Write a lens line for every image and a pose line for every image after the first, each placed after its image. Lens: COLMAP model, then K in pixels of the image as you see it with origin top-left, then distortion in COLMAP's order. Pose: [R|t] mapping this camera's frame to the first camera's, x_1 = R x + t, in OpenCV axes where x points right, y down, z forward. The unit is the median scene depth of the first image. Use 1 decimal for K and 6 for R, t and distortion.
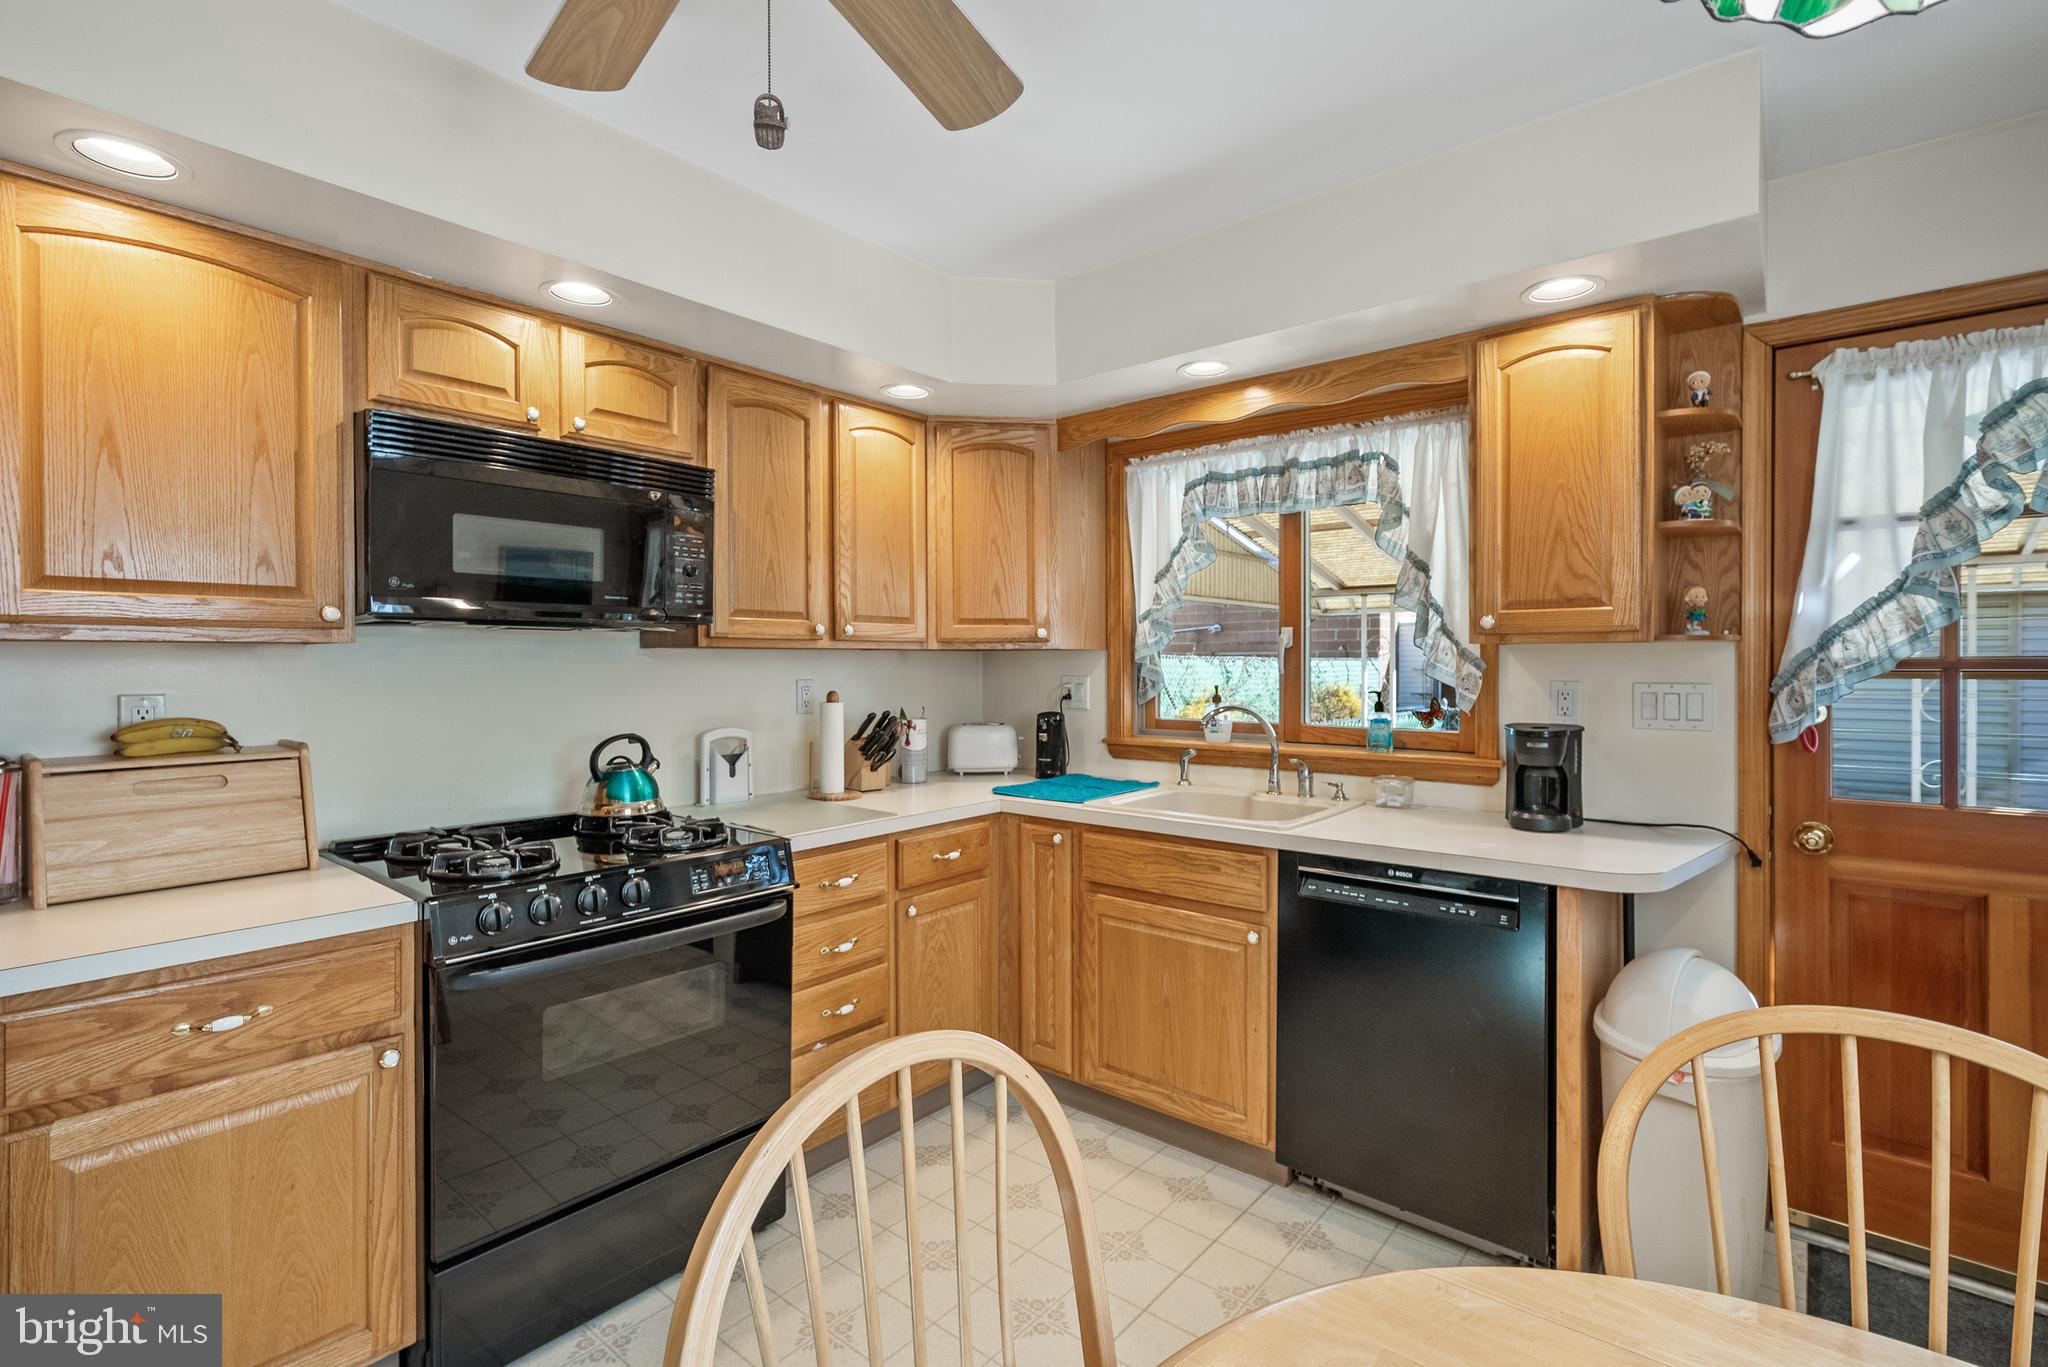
lens RADIAL K [[943.6, 0, 1028.8], [0, 943.6, 664.9], [0, 0, 1]] dist [-0.000489, 0.001531]
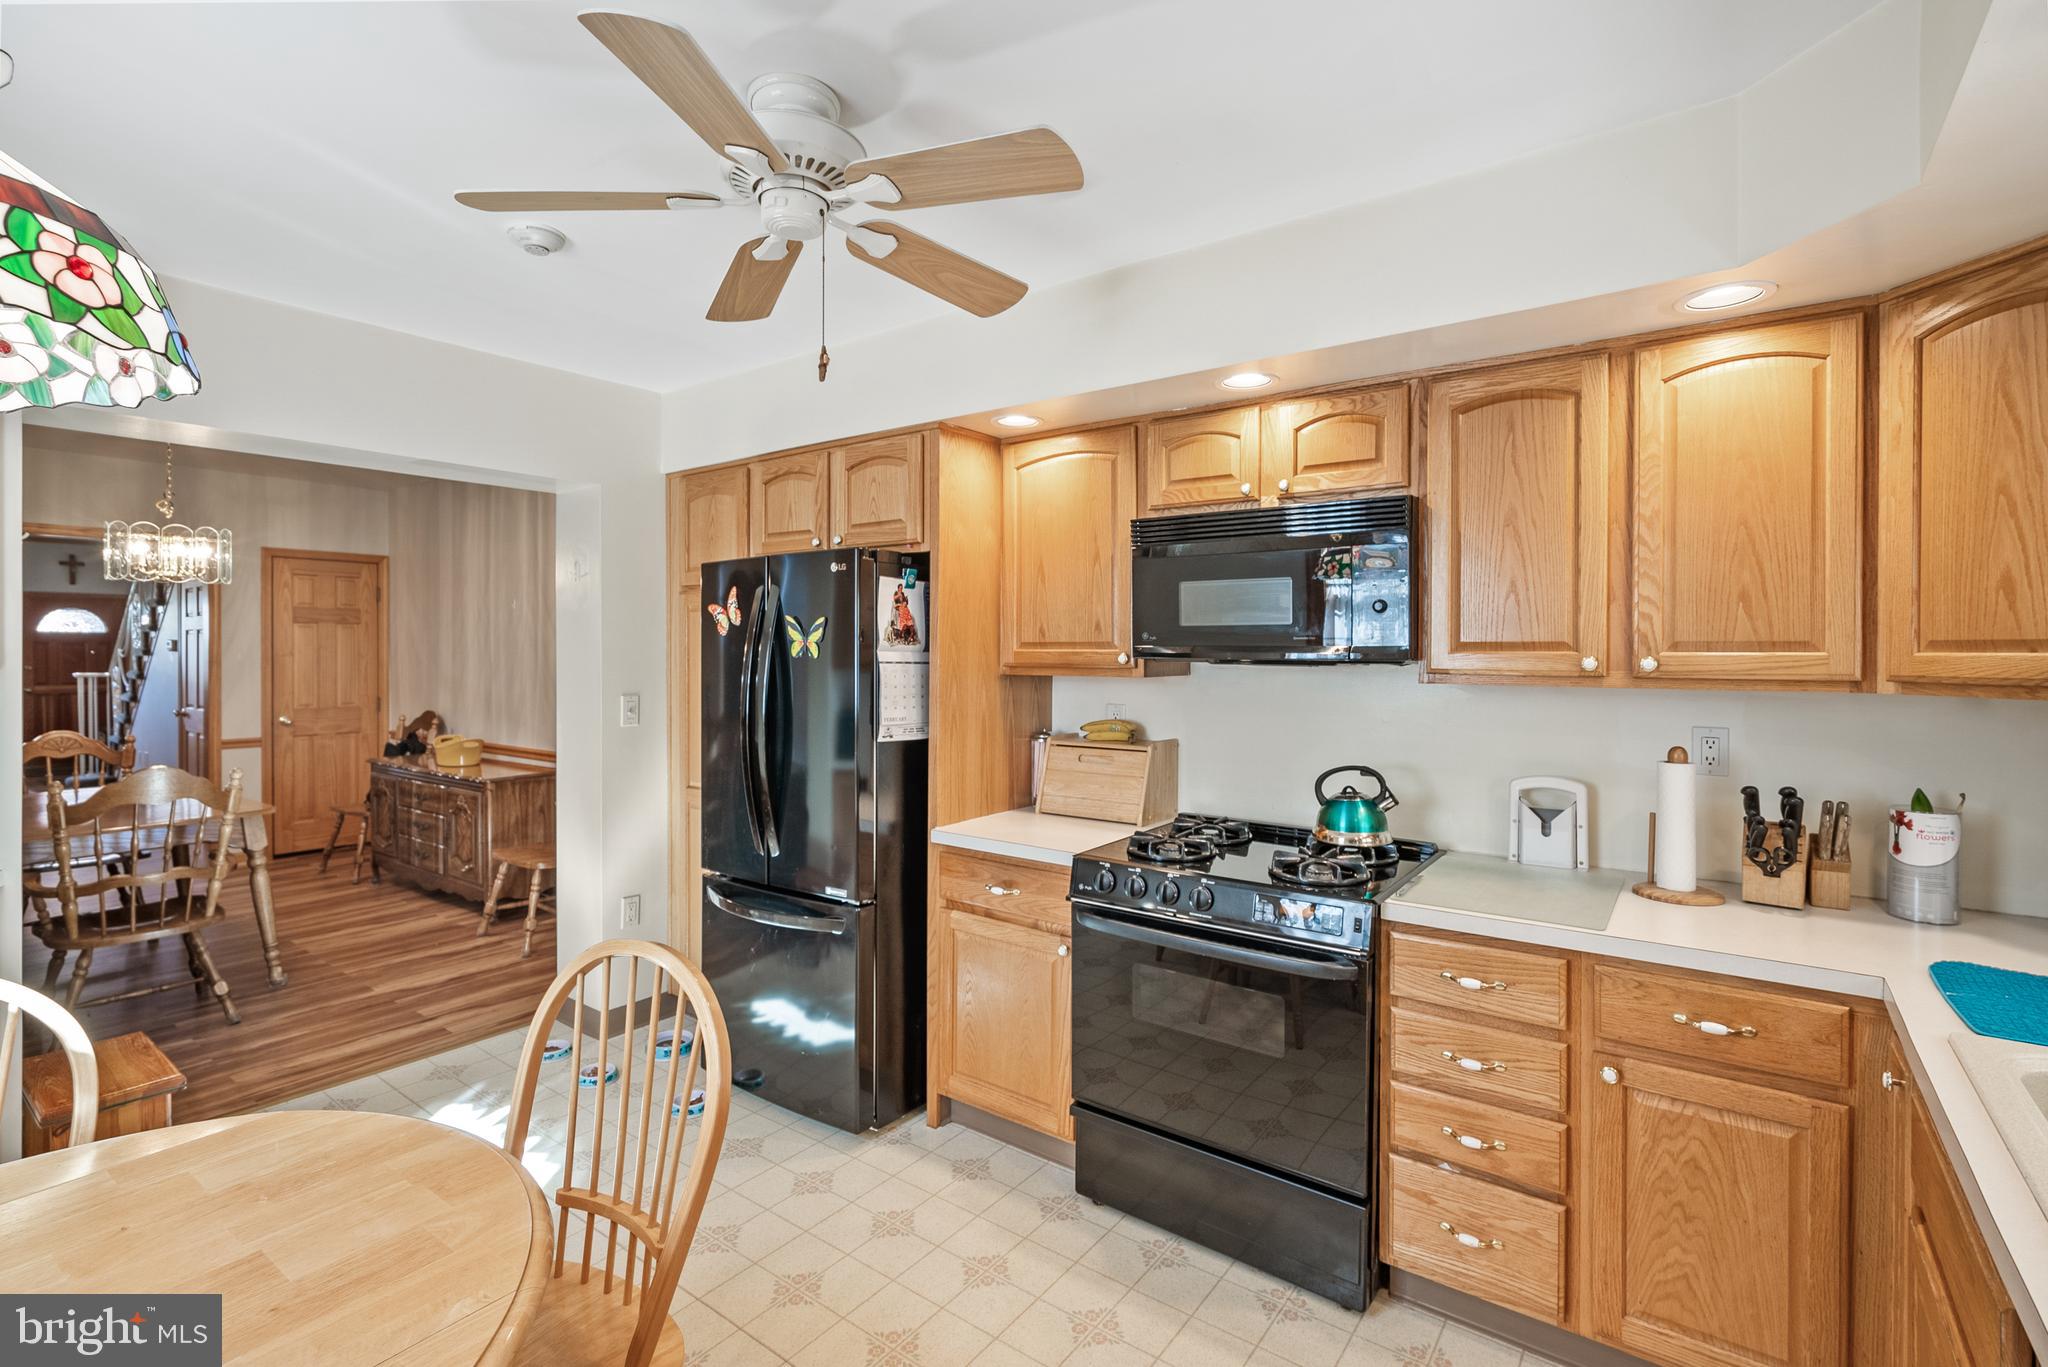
lens RADIAL K [[943.6, 0, 1020.2], [0, 943.6, 657.0], [0, 0, 1]] dist [-0.000489, 0.001531]
pose [[0.055348, 0.007986, -0.998435, 0.561864], [-0.006253, 0.999951, 0.007652, -0.050203], [0.998448, 0.005819, 0.055395, 0.547528]]
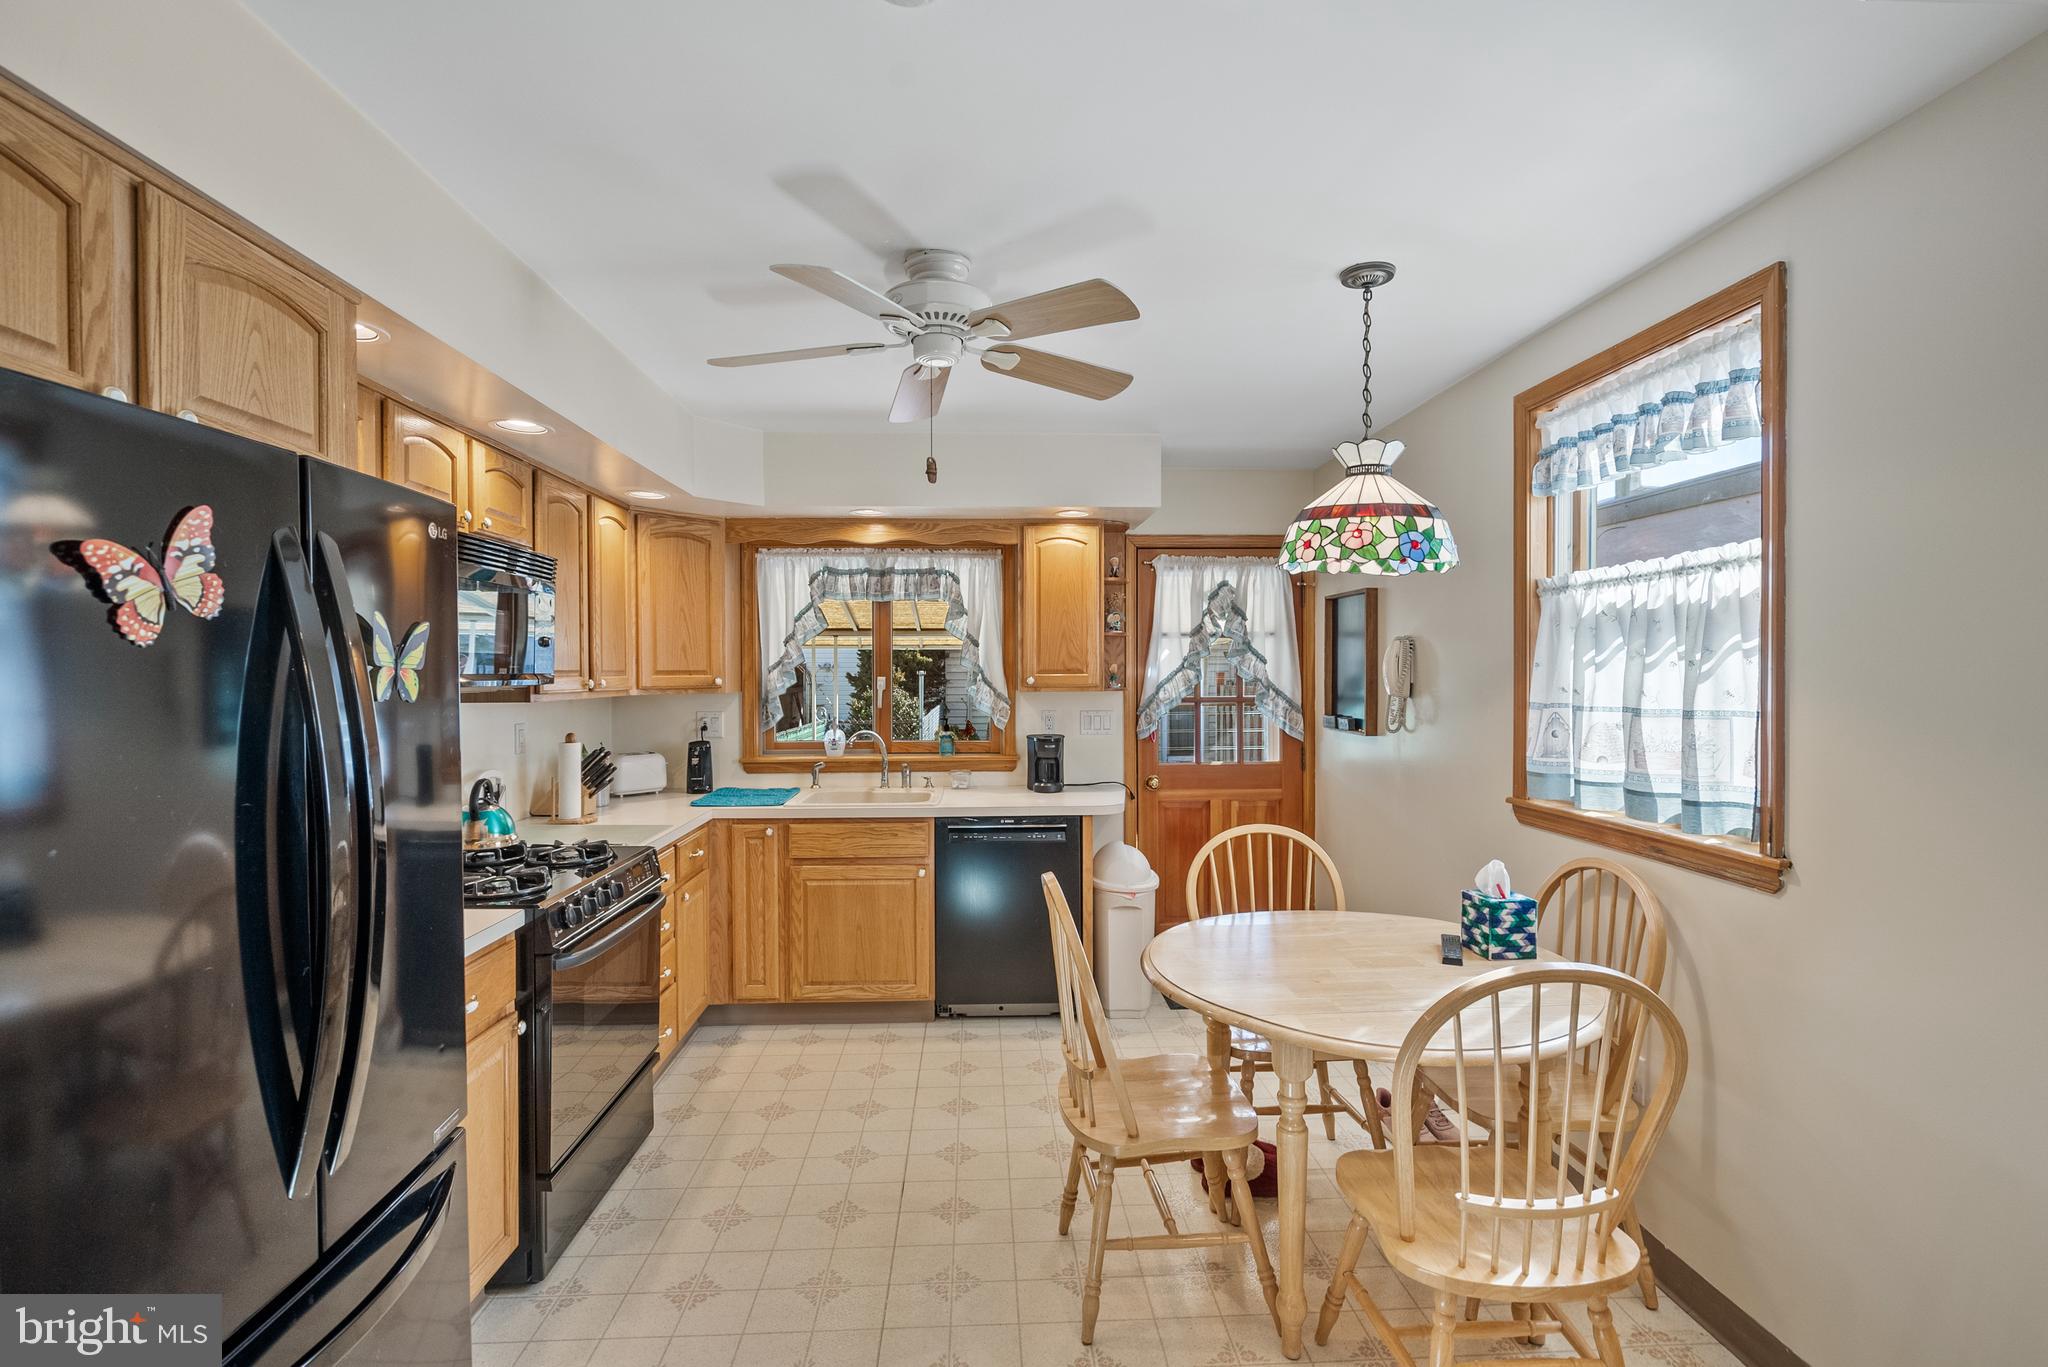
lens RADIAL K [[943.6, 0, 1010.8], [0, 943.6, 673.3], [0, 0, 1]] dist [-0.000489, 0.001531]
pose [[0.744049, -0.002112, 0.668122, -0.699064], [0.003679, 0.999993, -0.000936, -0.052772], [-0.668115, 0.003155, 0.744051, -0.307327]]
